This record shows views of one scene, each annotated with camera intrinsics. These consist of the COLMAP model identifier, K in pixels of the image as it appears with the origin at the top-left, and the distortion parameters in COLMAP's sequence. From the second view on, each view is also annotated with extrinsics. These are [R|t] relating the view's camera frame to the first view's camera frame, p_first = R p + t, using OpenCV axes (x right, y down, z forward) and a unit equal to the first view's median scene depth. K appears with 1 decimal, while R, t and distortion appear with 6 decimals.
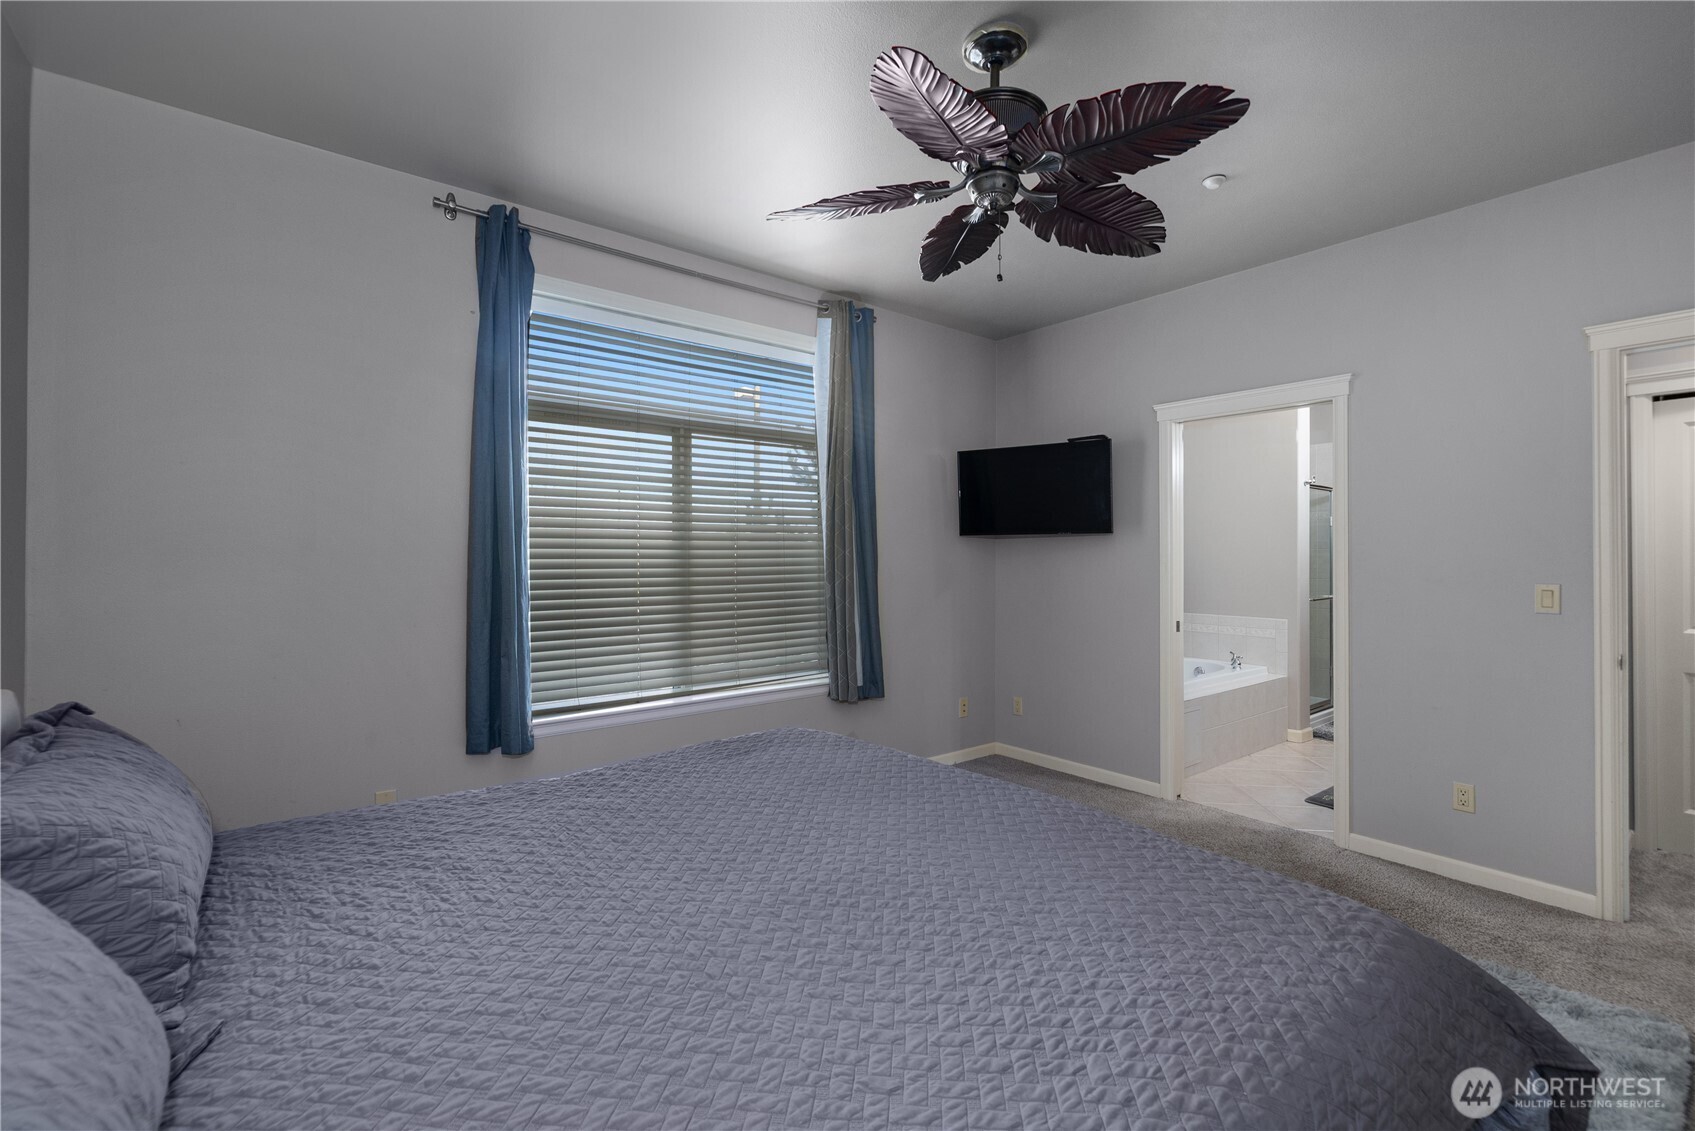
lens RADIAL K [[718.5, 0, 843.9], [0, 718.5, 562.1], [0, 0, 1]] dist [0.003349, 0.000234]
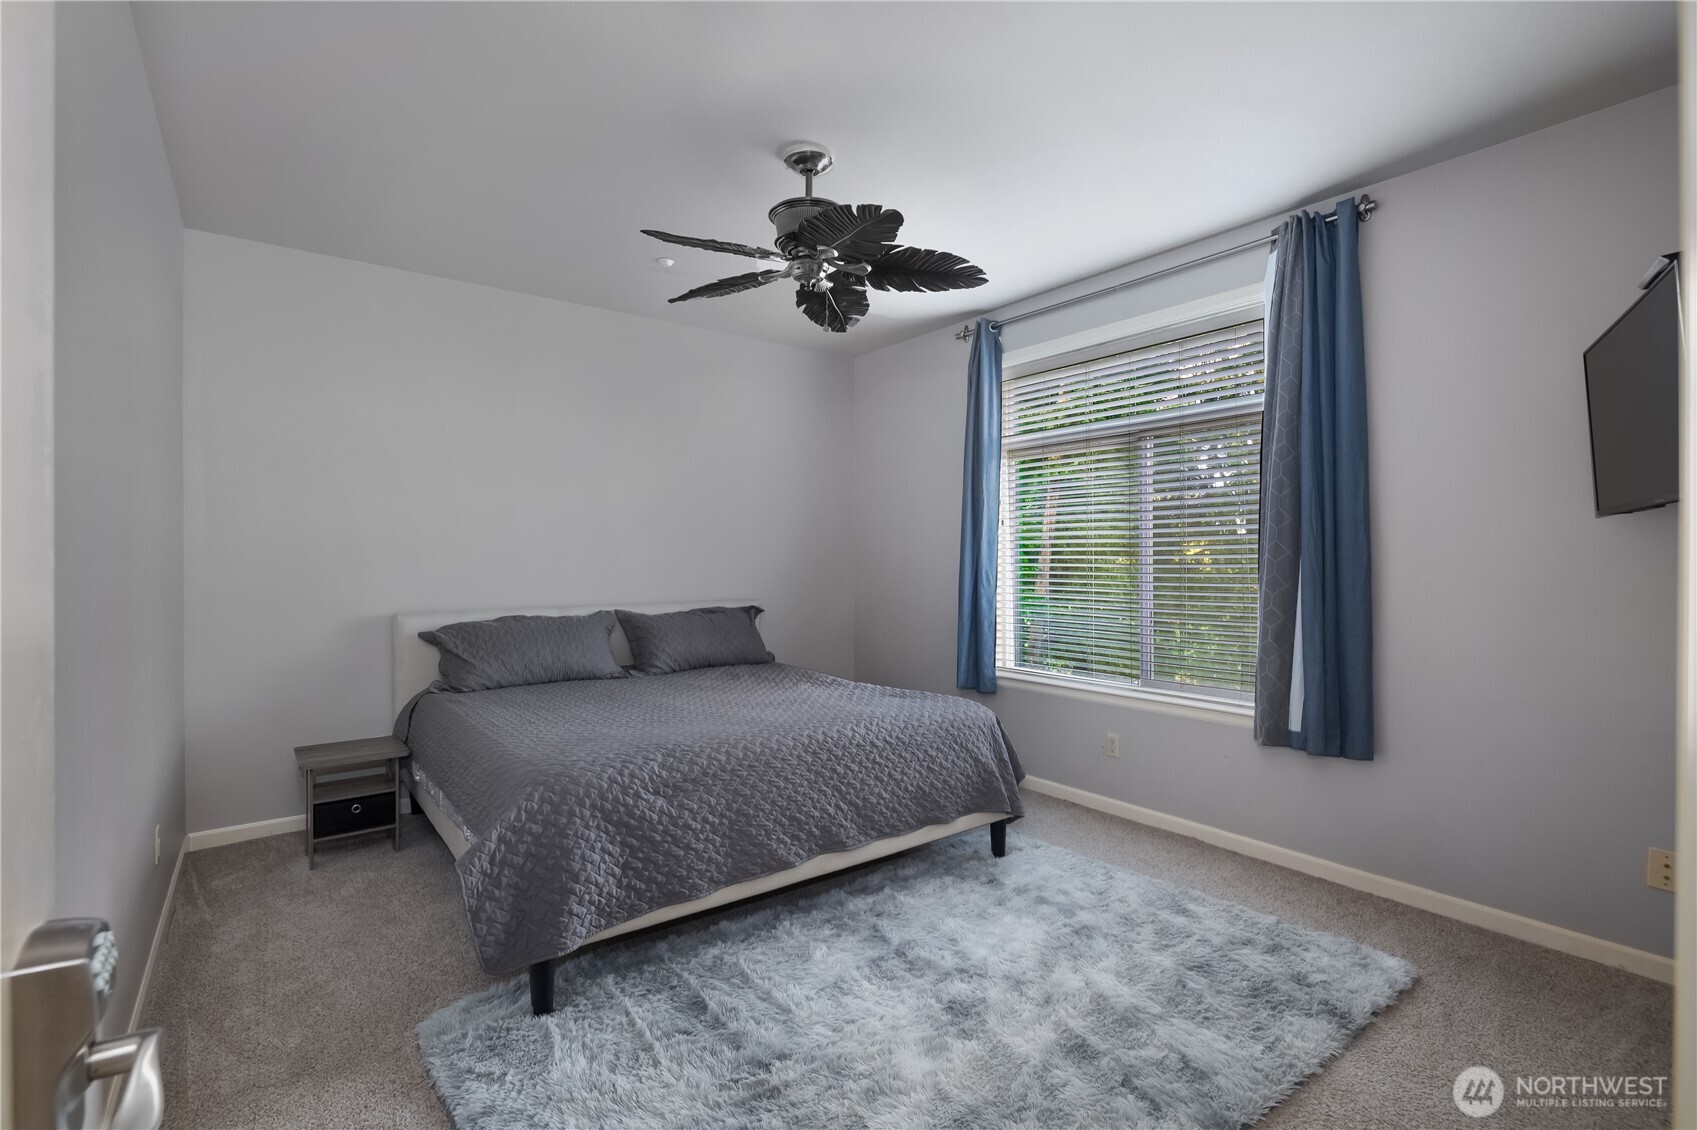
lens RADIAL K [[771.8, 0, 848.5], [0, 771.8, 565.0], [0, 0, 1]] dist [0.000705, 0.000168]
pose [[-0.008901, 0.006696, -0.999938, 0.834193], [-0.014302, 0.999874, 0.006823, 0.002327], [0.999858, 0.014362, -0.008804, 0.558536]]
